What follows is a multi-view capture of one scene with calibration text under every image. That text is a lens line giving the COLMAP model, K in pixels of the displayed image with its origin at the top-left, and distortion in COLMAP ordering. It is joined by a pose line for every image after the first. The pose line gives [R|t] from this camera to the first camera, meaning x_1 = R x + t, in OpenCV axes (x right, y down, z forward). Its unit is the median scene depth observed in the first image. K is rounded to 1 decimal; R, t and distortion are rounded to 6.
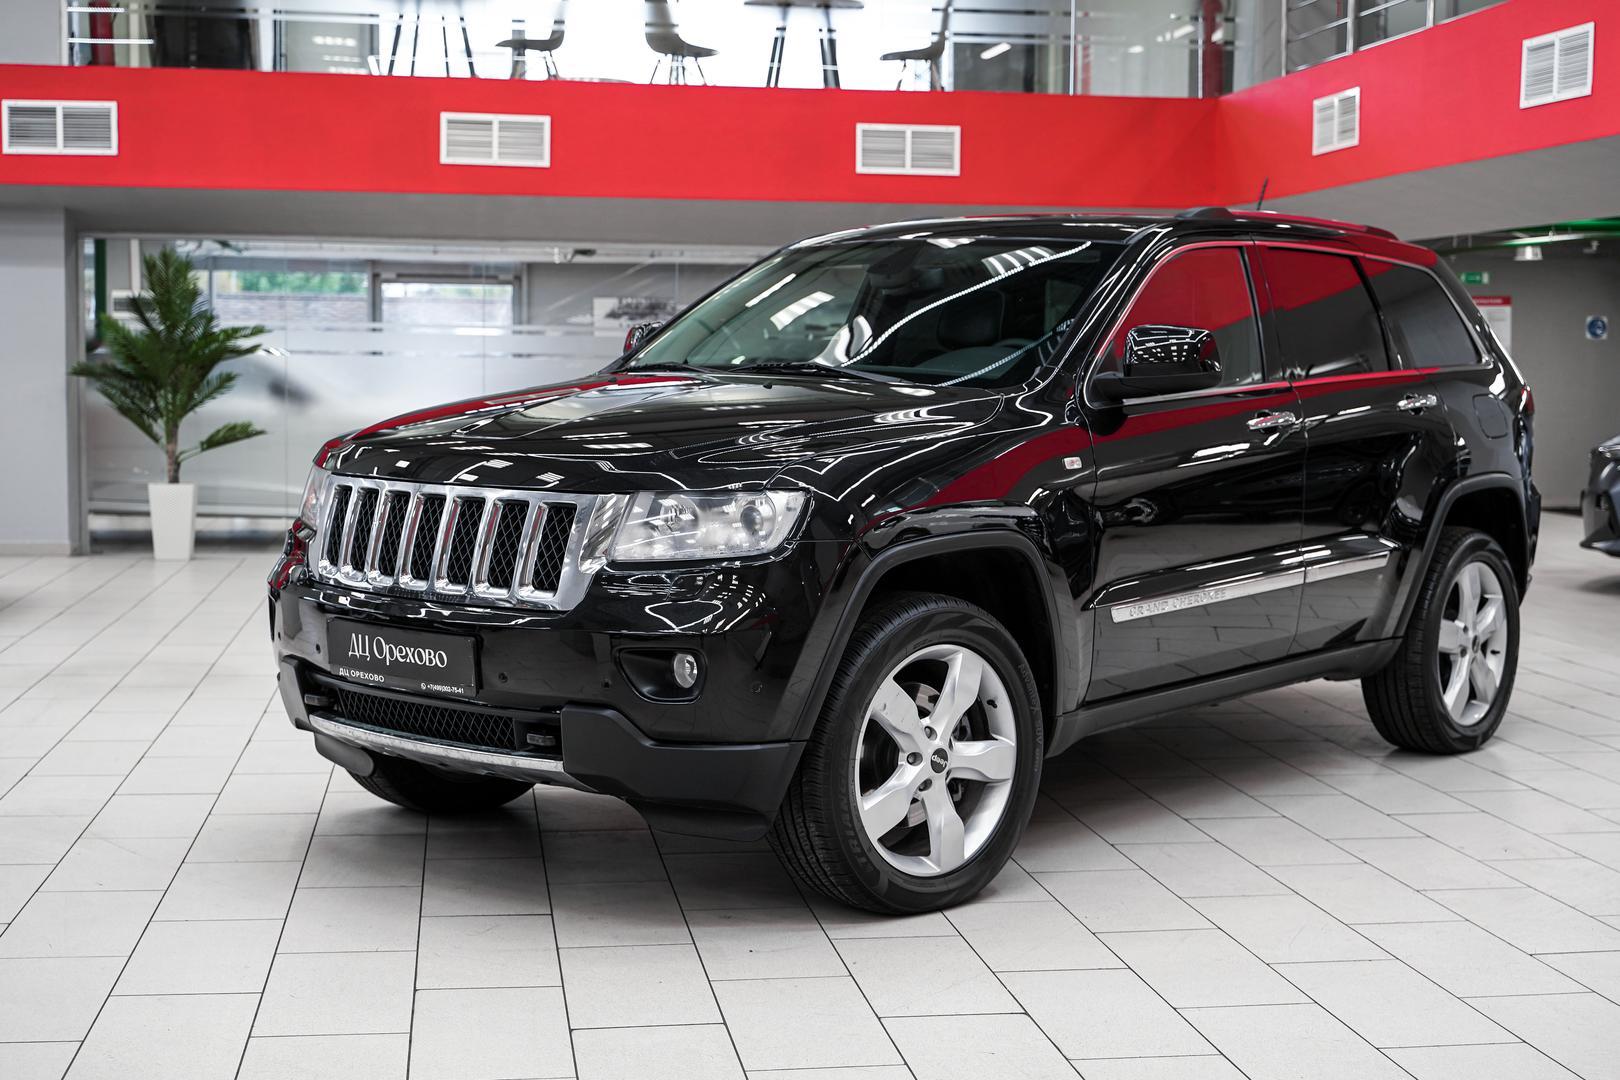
lens RADIAL K [[2206.7, 0, 806.5], [0, 2206.7, 544.2], [0, 0, 1]] dist [0.100356, 0.000000]
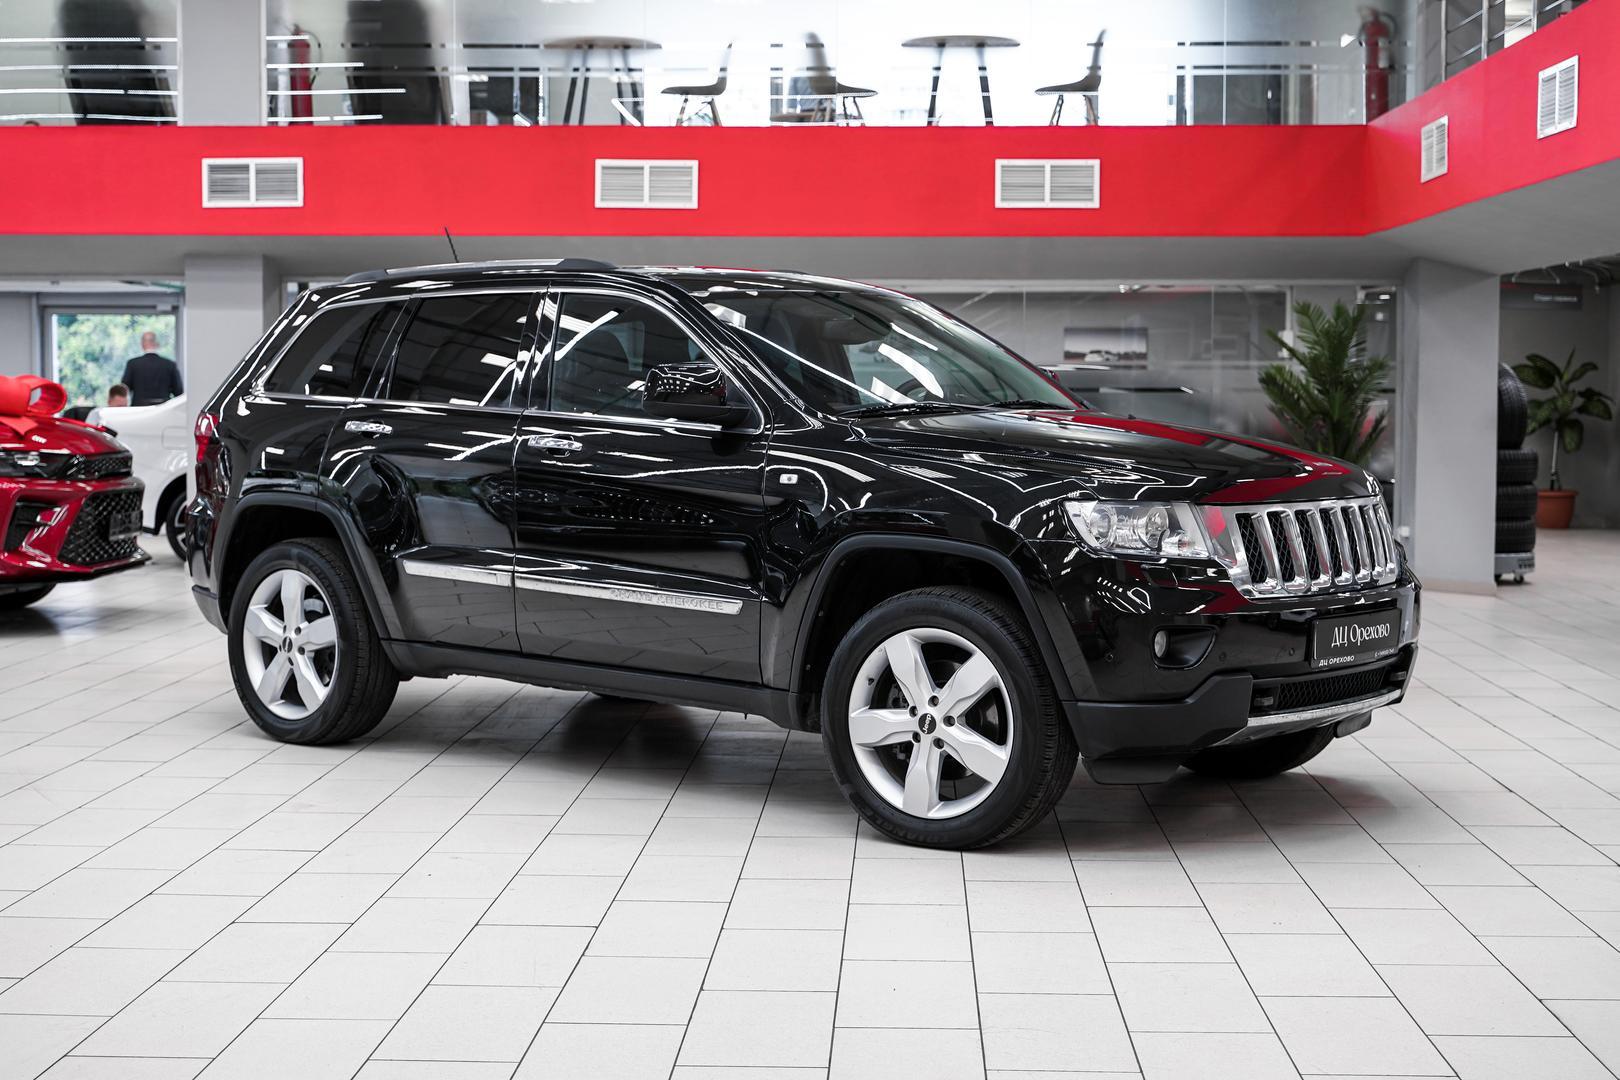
lens RADIAL K [[2359.3, 0, 810.0], [0, 2359.3, 534.7], [0, 0, 1]] dist [0.124641, 0.000000]
pose [[0.981942, 0.007718, -0.189025, 0.148717], [-0.012225, 0.999668, -0.022689, 0.008901], [0.188787, 0.024590, 0.981710, -0.084704]]
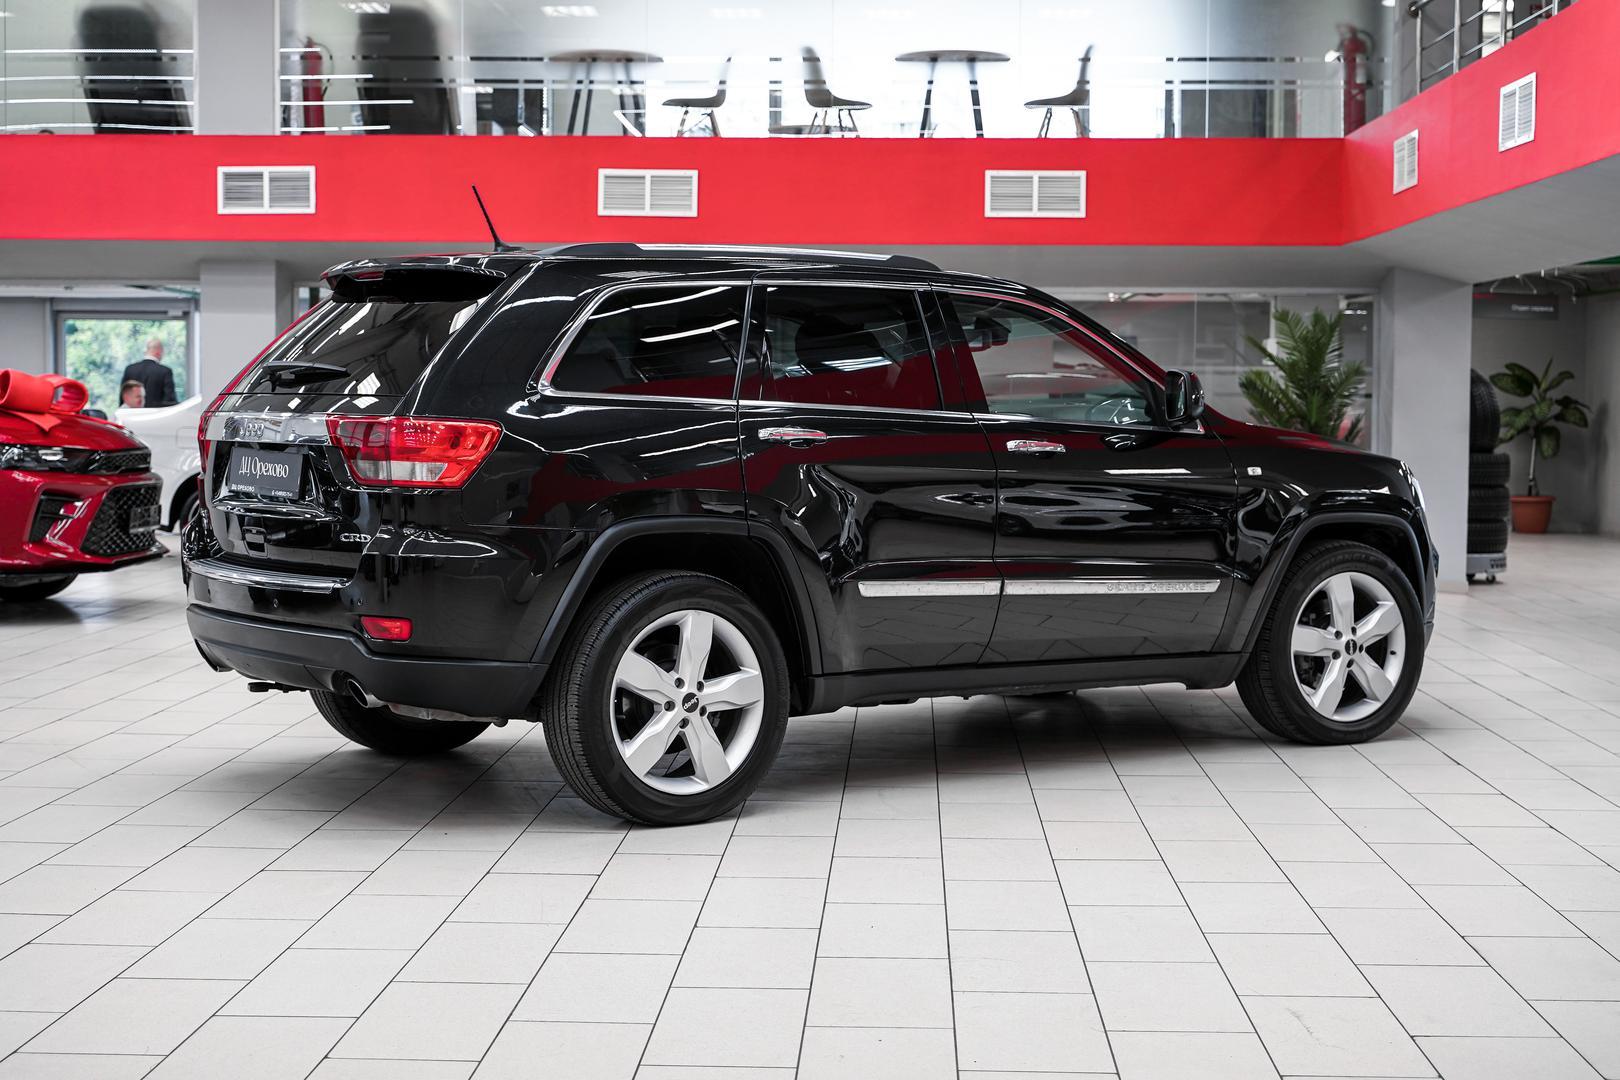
lens RADIAL K [[2353.3, 0, 812.9], [0, 2353.3, 539.9], [0, 0, 1]] dist [0.132207, 0.000000]
pose [[0.982186, 0.010612, -0.187614, 0.157538], [-0.015669, 0.999552, -0.025487, 0.016269], [0.187259, 0.027973, 0.981912, -0.117675]]
